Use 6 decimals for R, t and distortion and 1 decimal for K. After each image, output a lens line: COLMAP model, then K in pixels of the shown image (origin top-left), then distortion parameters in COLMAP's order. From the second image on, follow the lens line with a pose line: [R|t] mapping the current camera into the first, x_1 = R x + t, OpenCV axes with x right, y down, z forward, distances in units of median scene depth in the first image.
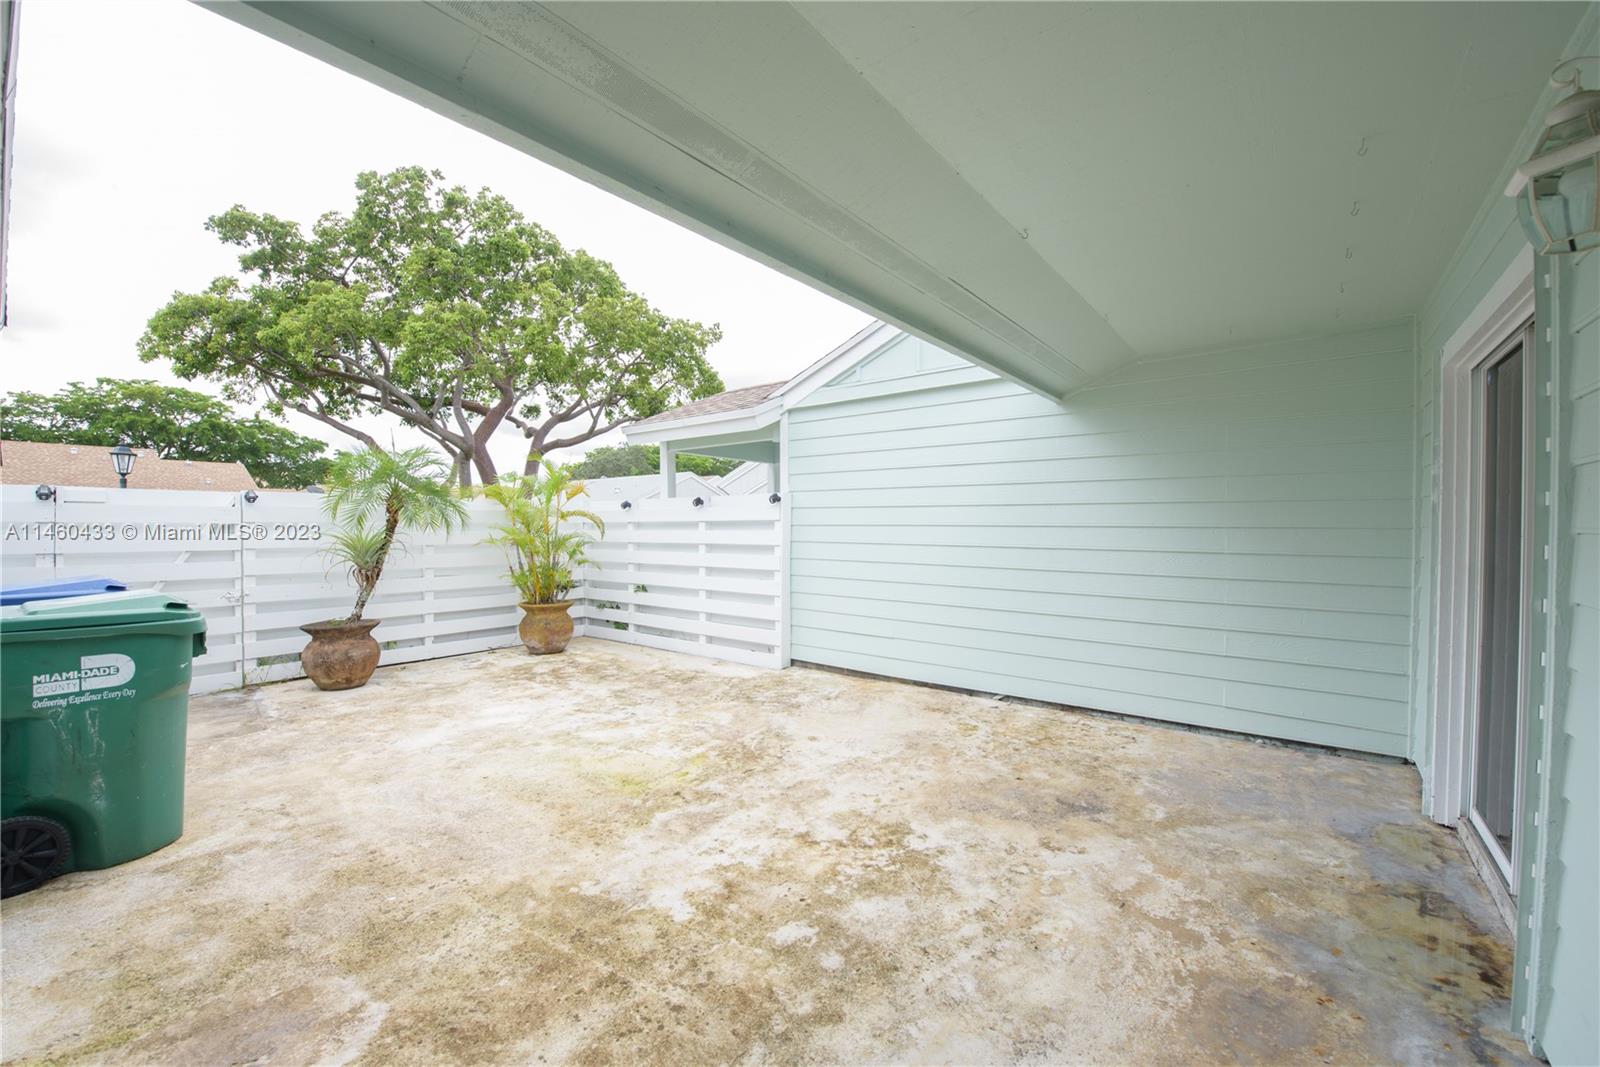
lens RADIAL K [[641.6, 0, 802.7], [0, 641.6, 535.4], [0, 0, 1]] dist [-0.017467, -0.000931]
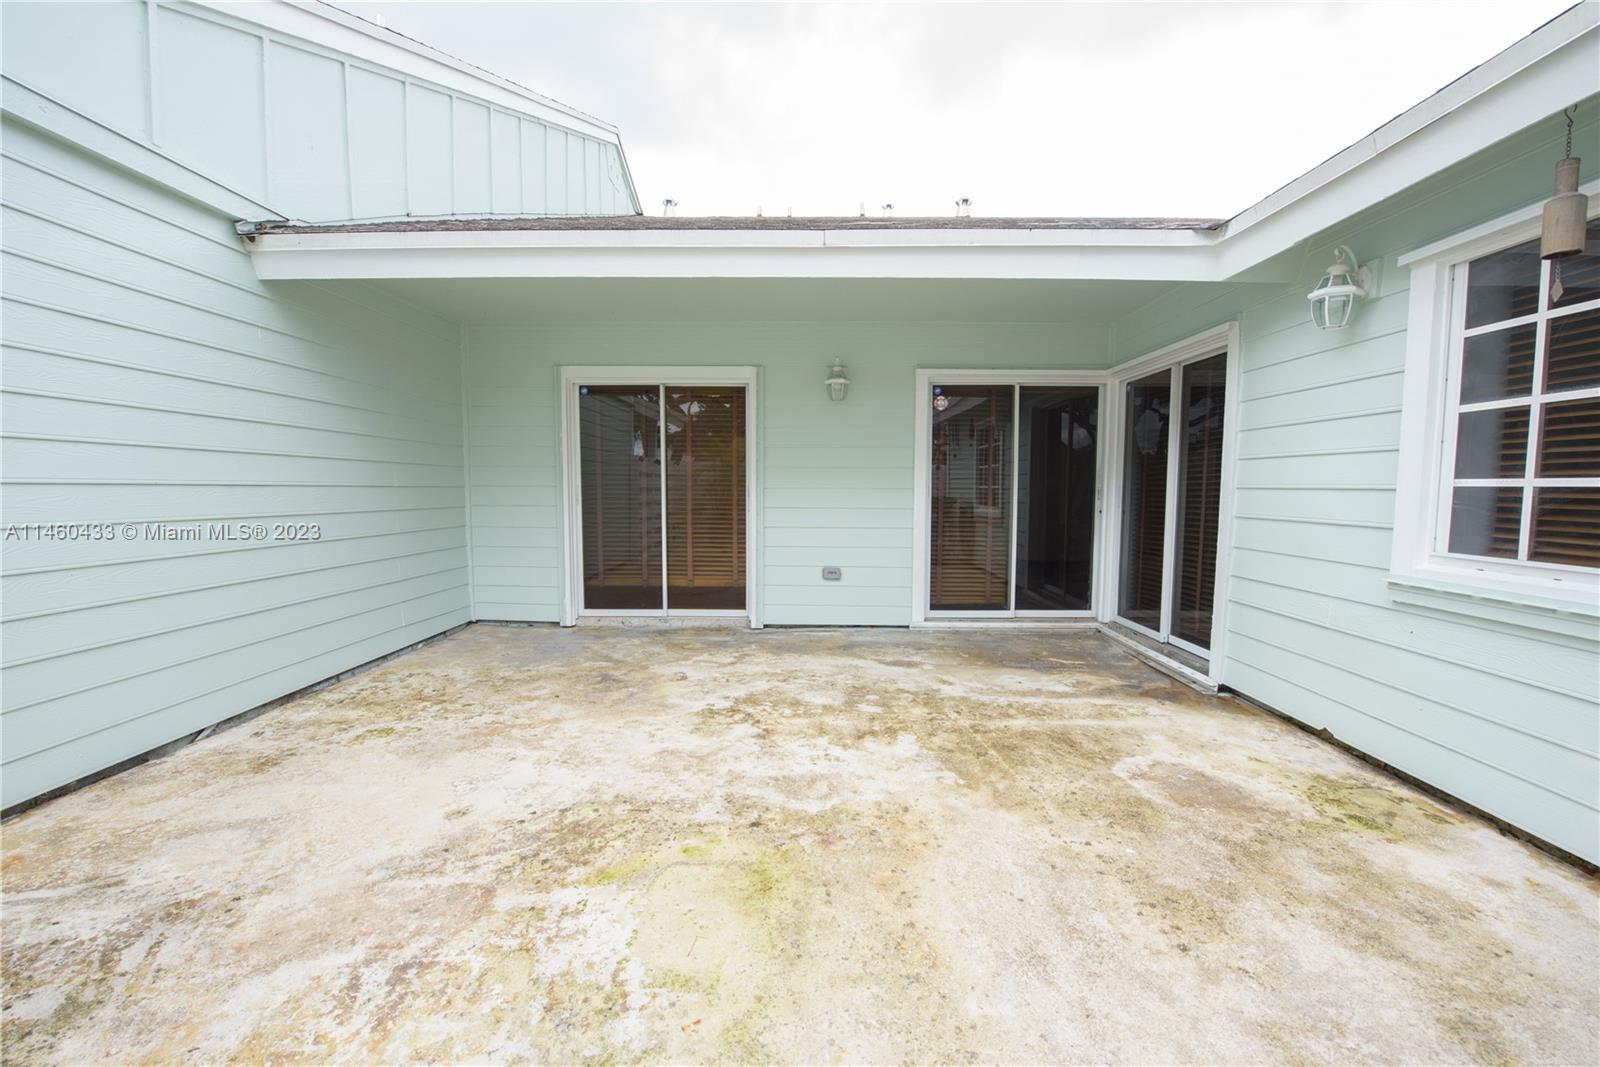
lens RADIAL K [[641.6, 0, 799.7], [0, 641.6, 529.3], [0, 0, 1]] dist [-0.017467, -0.000931]
pose [[-0.608185, -0.053136, 0.792015, -0.872033], [0.012135, 0.997018, 0.076208, 0.036334], [-0.793702, 0.055960, -0.605727, 1.567387]]
